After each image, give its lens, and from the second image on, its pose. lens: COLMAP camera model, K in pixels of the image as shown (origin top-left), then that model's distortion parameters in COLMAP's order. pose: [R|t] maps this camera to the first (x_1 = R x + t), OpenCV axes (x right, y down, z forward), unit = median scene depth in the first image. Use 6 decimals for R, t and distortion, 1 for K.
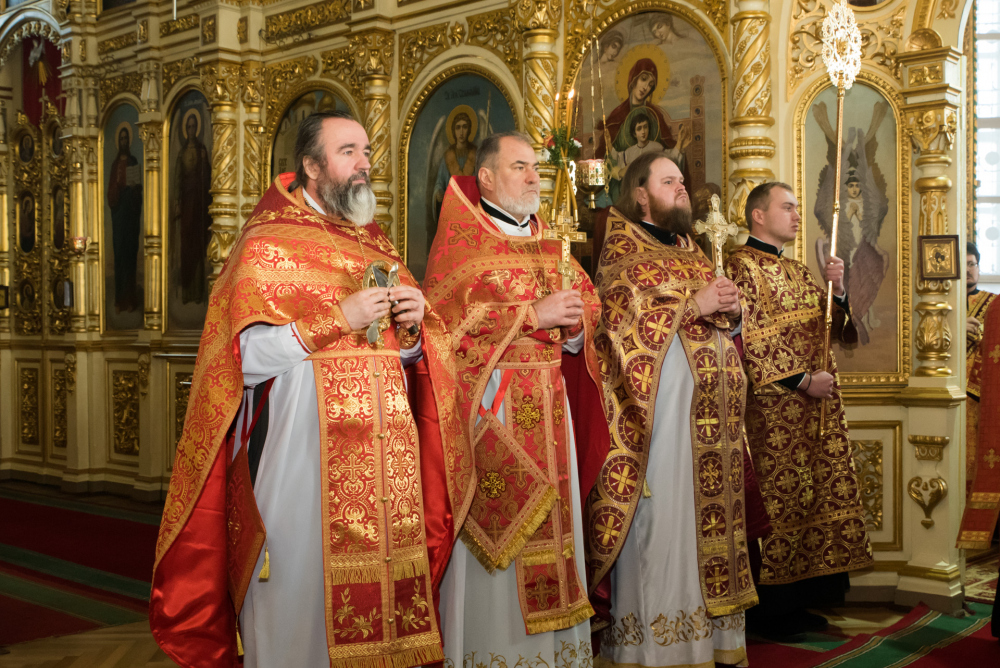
lens RADIAL K [[1202.0, 0, 511.2], [0, 1202.0, 358.8], [0, 0, 1]] dist [-0.084511, 0.180601]
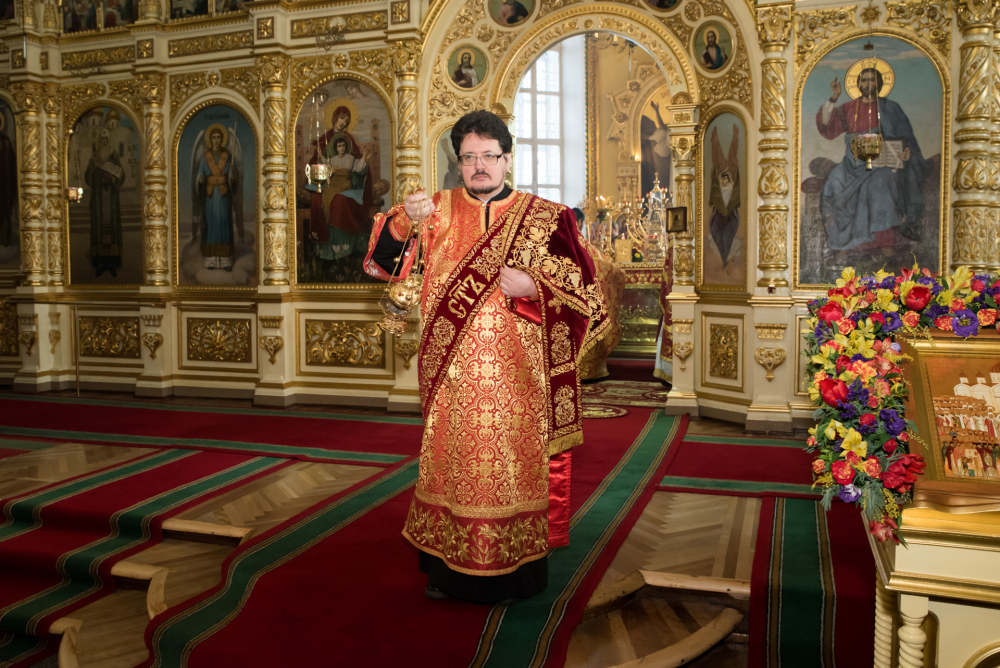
lens RADIAL K [[757.4, 0, 501.6], [0, 757.4, 316.6], [0, 0, 1]] dist [-0.100617, 0.067283]
pose [[0.920630, -0.032119, 0.389114, -0.084430], [0.013626, 0.998646, 0.050195, 0.002898], [-0.390199, -0.040909, 0.919821, -0.082564]]
